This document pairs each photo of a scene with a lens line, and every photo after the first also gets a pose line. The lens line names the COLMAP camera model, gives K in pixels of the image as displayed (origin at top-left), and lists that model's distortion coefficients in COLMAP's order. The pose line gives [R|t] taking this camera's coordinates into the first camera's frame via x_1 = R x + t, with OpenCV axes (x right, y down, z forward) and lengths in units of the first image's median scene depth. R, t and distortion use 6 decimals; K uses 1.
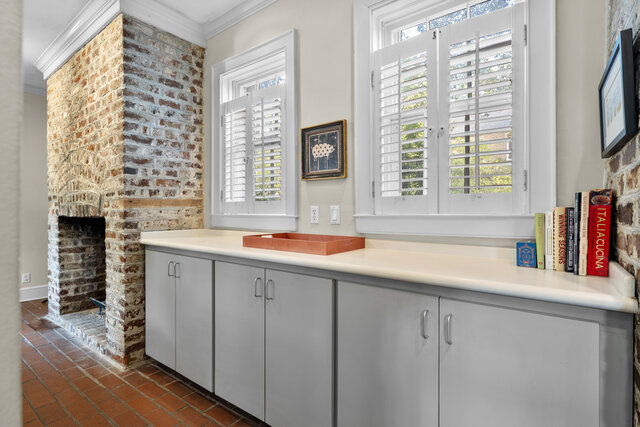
lens RADIAL K [[312.4, 0, 319.2], [0, 312.4, 212.4], [0, 0, 1]] dist [0.001664, 0.000190]
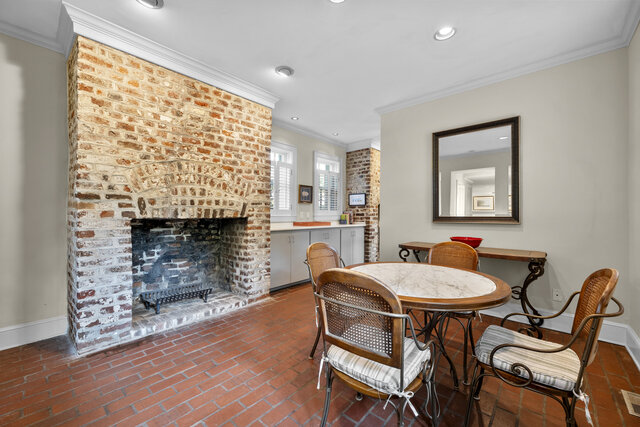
lens RADIAL K [[262.9, 0, 319.2], [0, 262.9, 215.0], [0, 0, 1]] dist [0.004813, -0.000048]
pose [[0.079642, -0.003552, 0.996817, -2.401870], [-0.005186, 0.999979, 0.003978, -0.005783], [-0.996810, -0.005486, 0.079622, 0.646159]]
